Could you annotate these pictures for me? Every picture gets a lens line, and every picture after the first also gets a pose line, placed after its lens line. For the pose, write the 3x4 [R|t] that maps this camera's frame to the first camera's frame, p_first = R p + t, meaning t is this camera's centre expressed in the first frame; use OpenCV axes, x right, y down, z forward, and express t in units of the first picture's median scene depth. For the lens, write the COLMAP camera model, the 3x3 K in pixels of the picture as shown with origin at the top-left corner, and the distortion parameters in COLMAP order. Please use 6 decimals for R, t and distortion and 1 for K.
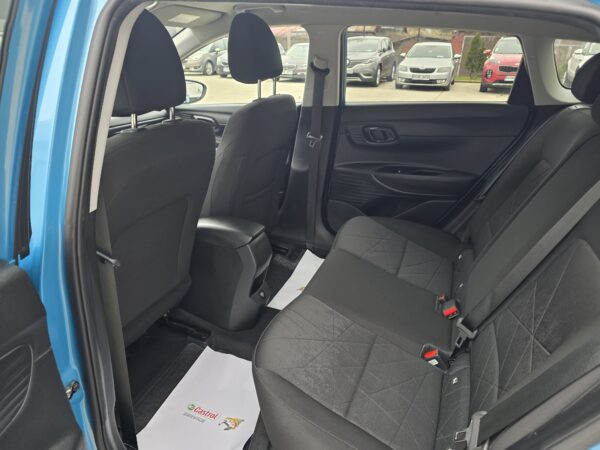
lens RADIAL K [[404.6, 0, 294.4], [0, 404.6, 231.5], [0, 0, 1]] dist [0.051287, -0.046802]
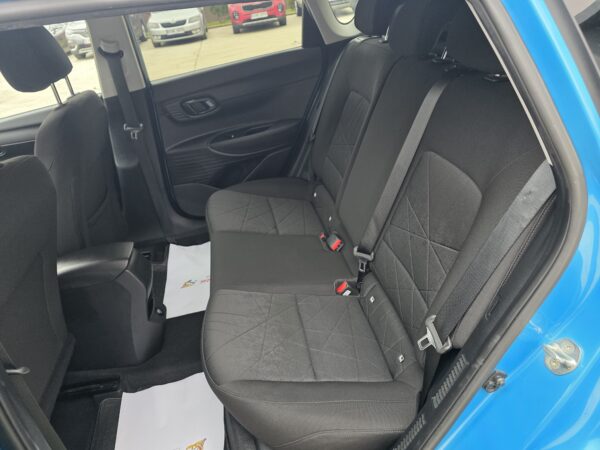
lens RADIAL K [[404.6, 0, 295.1], [0, 404.6, 217.0], [0, 0, 1]] dist [0.051287, -0.046802]
pose [[0.832534, -0.382314, 0.400904, -0.099806], [0.354213, 0.923795, 0.145385, -0.058913], [-0.425936, 0.020968, 0.904510, 0.031797]]
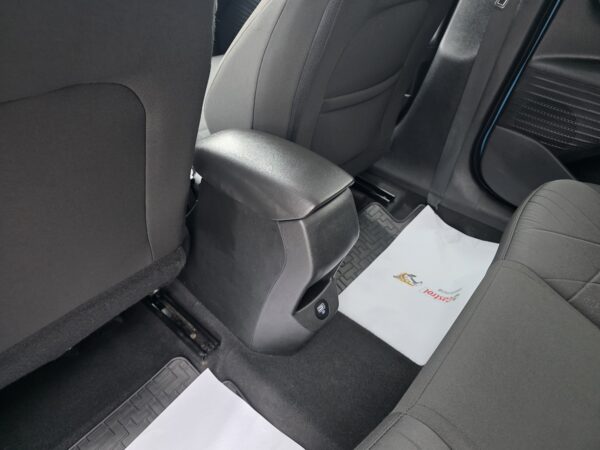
lens RADIAL K [[404.6, 0, 297.6], [0, 404.6, 225.2], [0, 0, 1]] dist [0.051287, -0.046802]
pose [[0.952759, 0.228628, -0.199947, -0.028424], [-0.174285, 0.950681, 0.256573, -0.056804], [0.248745, -0.209604, 0.945617, 0.489664]]
